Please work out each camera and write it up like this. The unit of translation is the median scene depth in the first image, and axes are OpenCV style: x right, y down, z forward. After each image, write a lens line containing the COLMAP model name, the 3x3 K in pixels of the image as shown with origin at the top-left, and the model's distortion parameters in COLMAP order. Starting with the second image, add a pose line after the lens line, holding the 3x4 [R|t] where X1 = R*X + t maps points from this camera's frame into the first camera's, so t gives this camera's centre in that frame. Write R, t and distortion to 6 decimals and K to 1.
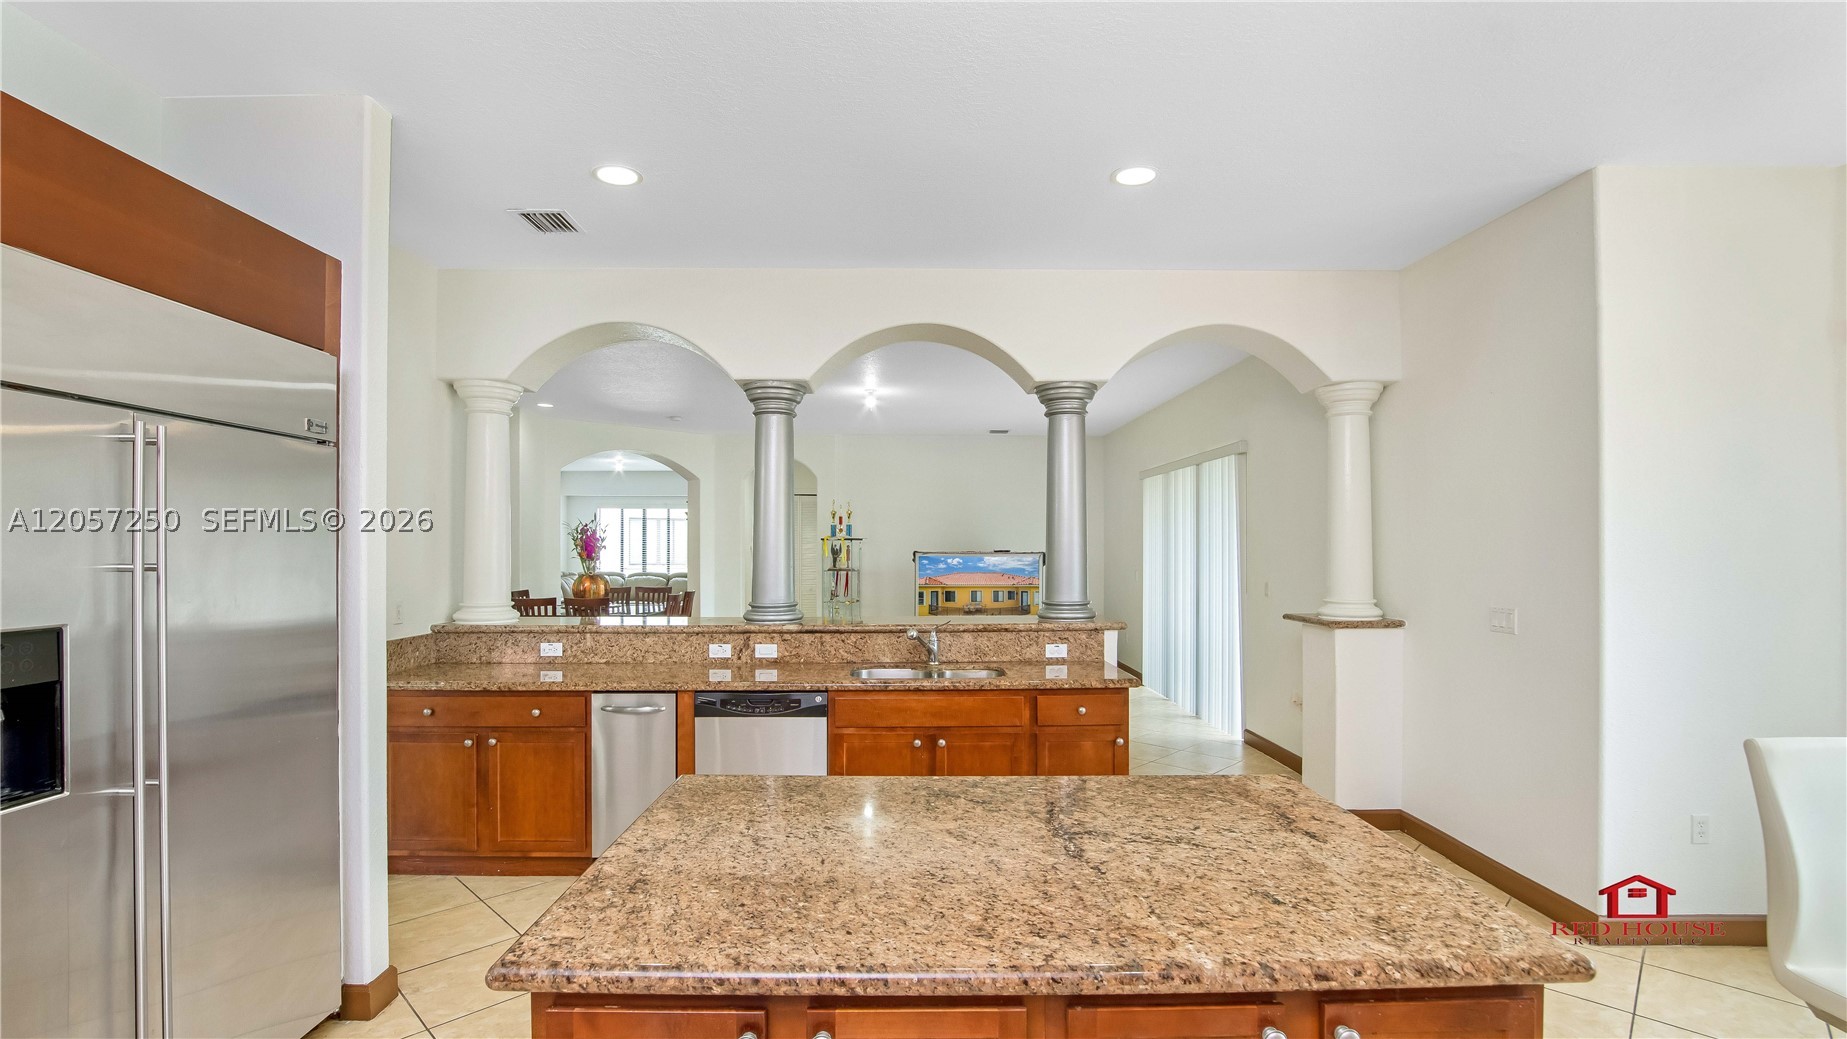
lens RADIAL K [[827.9, 0, 919.7], [0, 827.9, 544.5], [0, 0, 1]] dist [-0.038038, 0.009676]
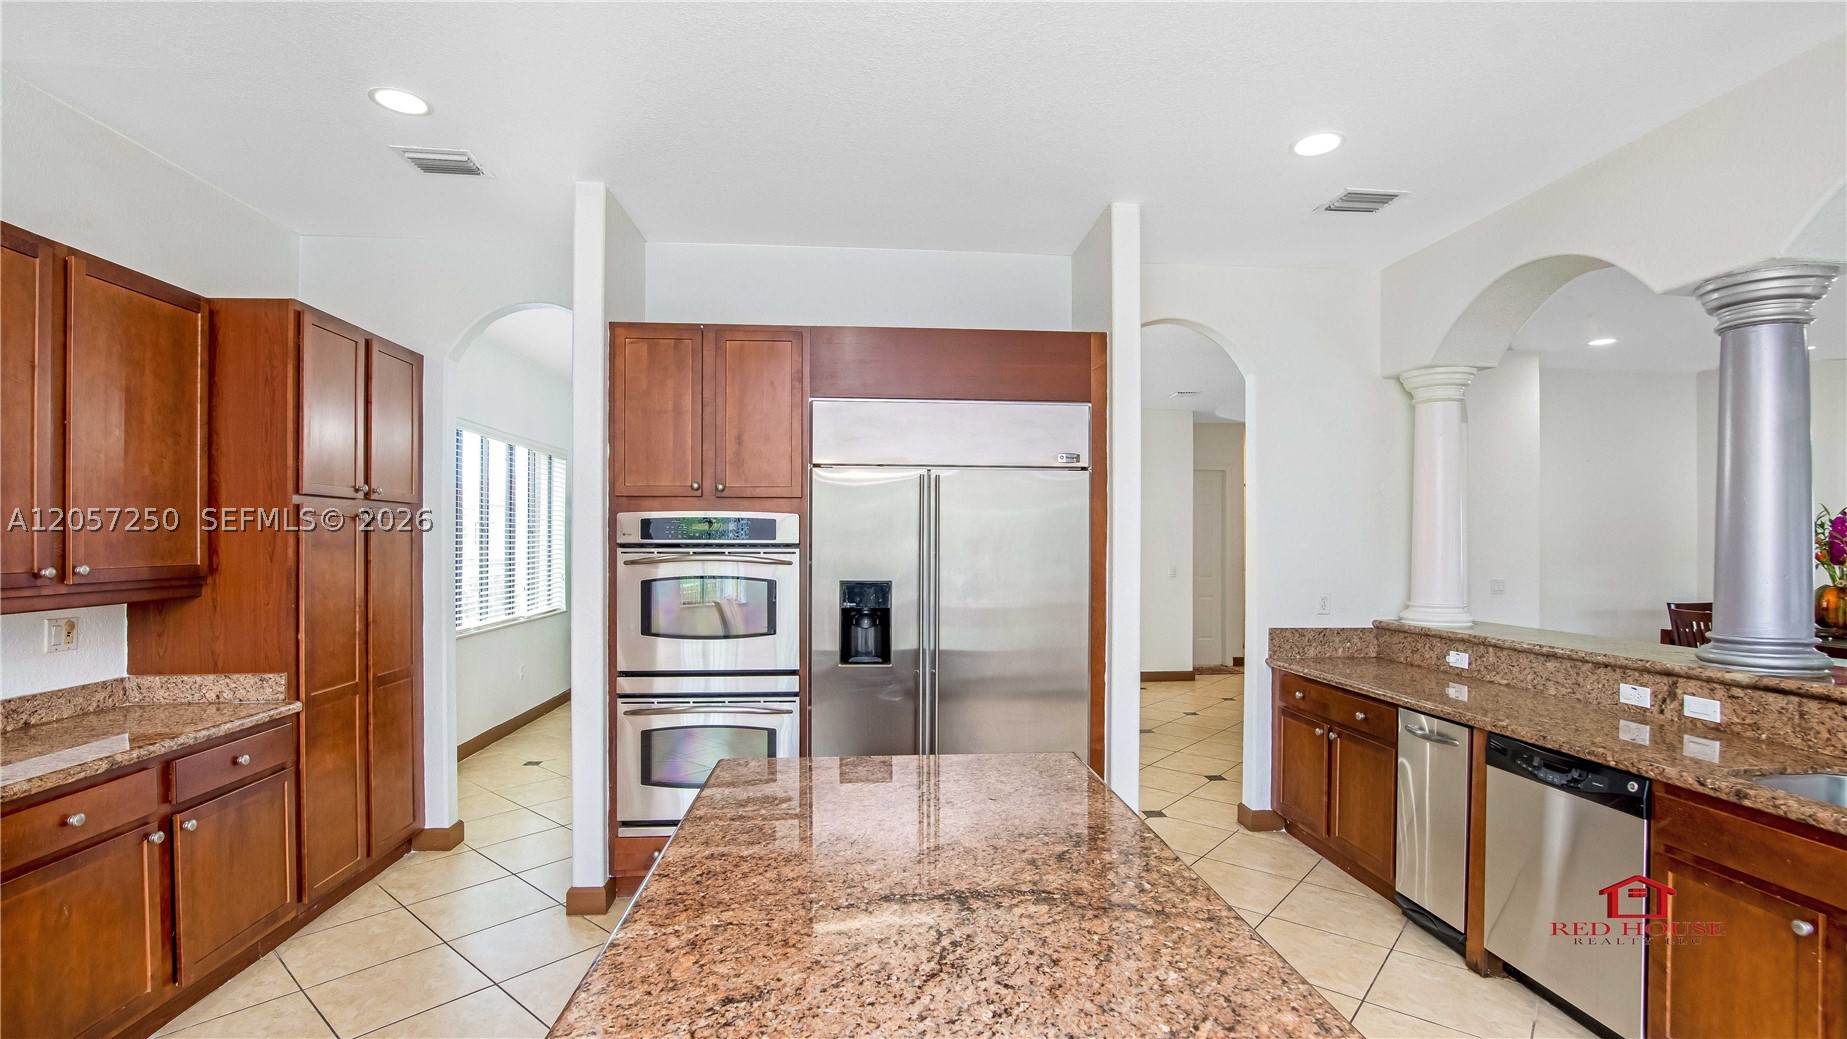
lens RADIAL K [[827.9, 0, 919.7], [0, 827.9, 544.5], [0, 0, 1]] dist [-0.038038, 0.009676]
pose [[0.064278, 0.002391, -0.997929, 0.453184], [0.000067, 0.999997, 0.002401, 0.001539], [0.997932, -0.000221, 0.064278, 0.419869]]
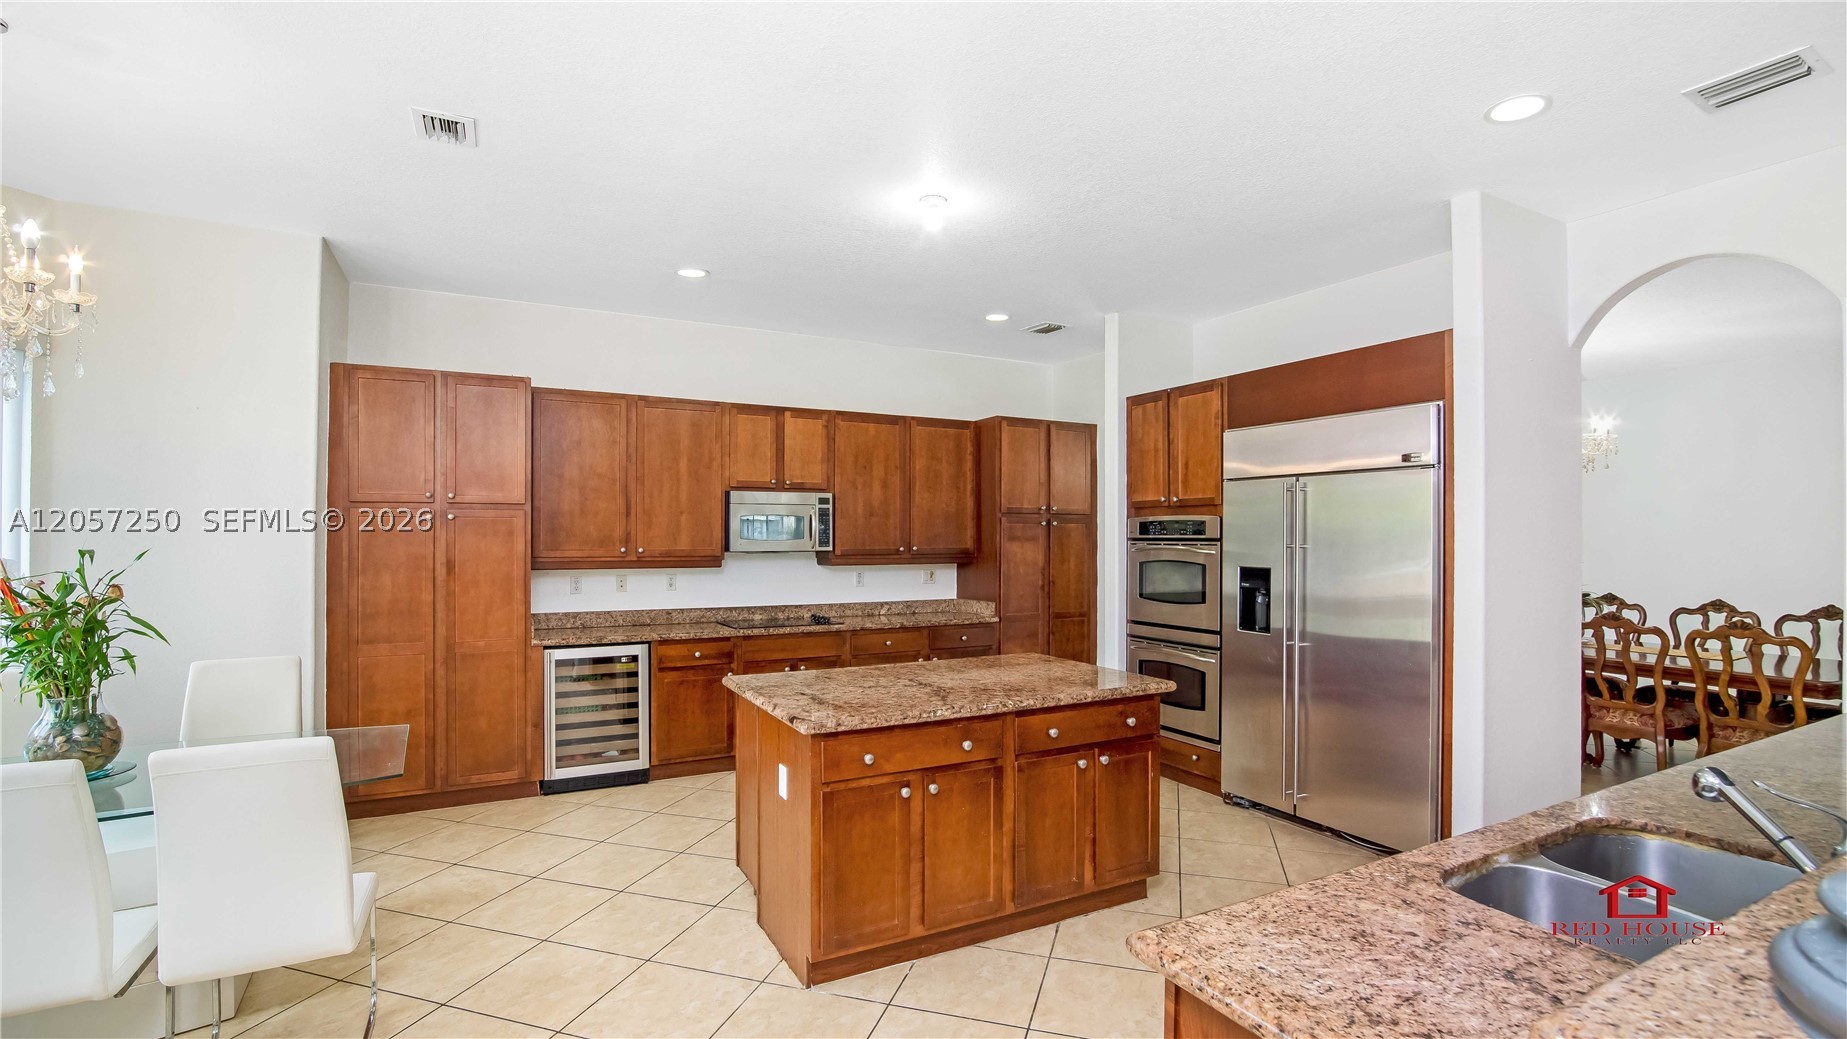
lens RADIAL K [[827.9, 0, 919.7], [0, 827.9, 544.5], [0, 0, 1]] dist [-0.038038, 0.009676]
pose [[-0.889166, 0.000197, -0.457585, 0.500165], [-0.003097, 0.999974, 0.006449, 0.005753], [0.457574, 0.007152, -0.889143, 1.256440]]
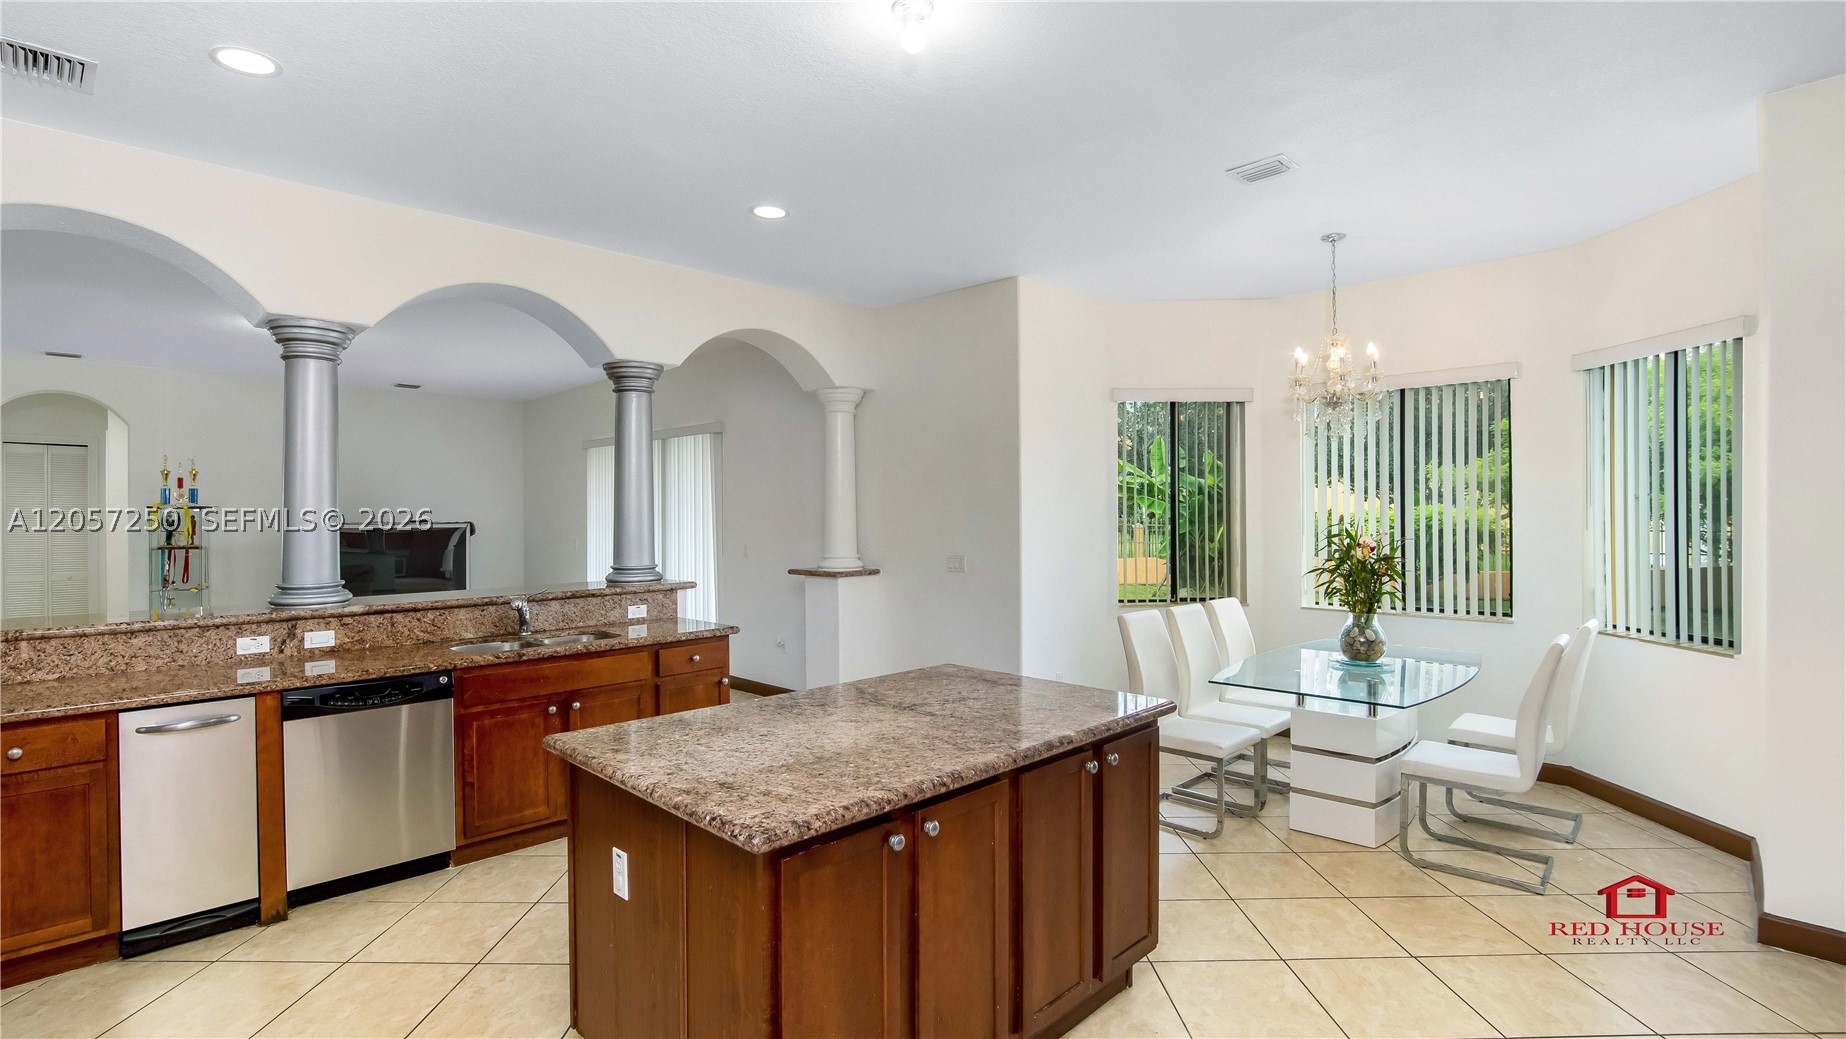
lens RADIAL K [[847.2, 0, 911.7], [0, 847.2, 512.5], [0, 0, 1]] dist [-0.032756, 0.005770]
pose [[0.716867, -0.002672, 0.697205, -0.402347], [0.003281, 0.999995, 0.000459, -0.000017], [-0.697202, 0.001959, 0.716872, -0.045263]]
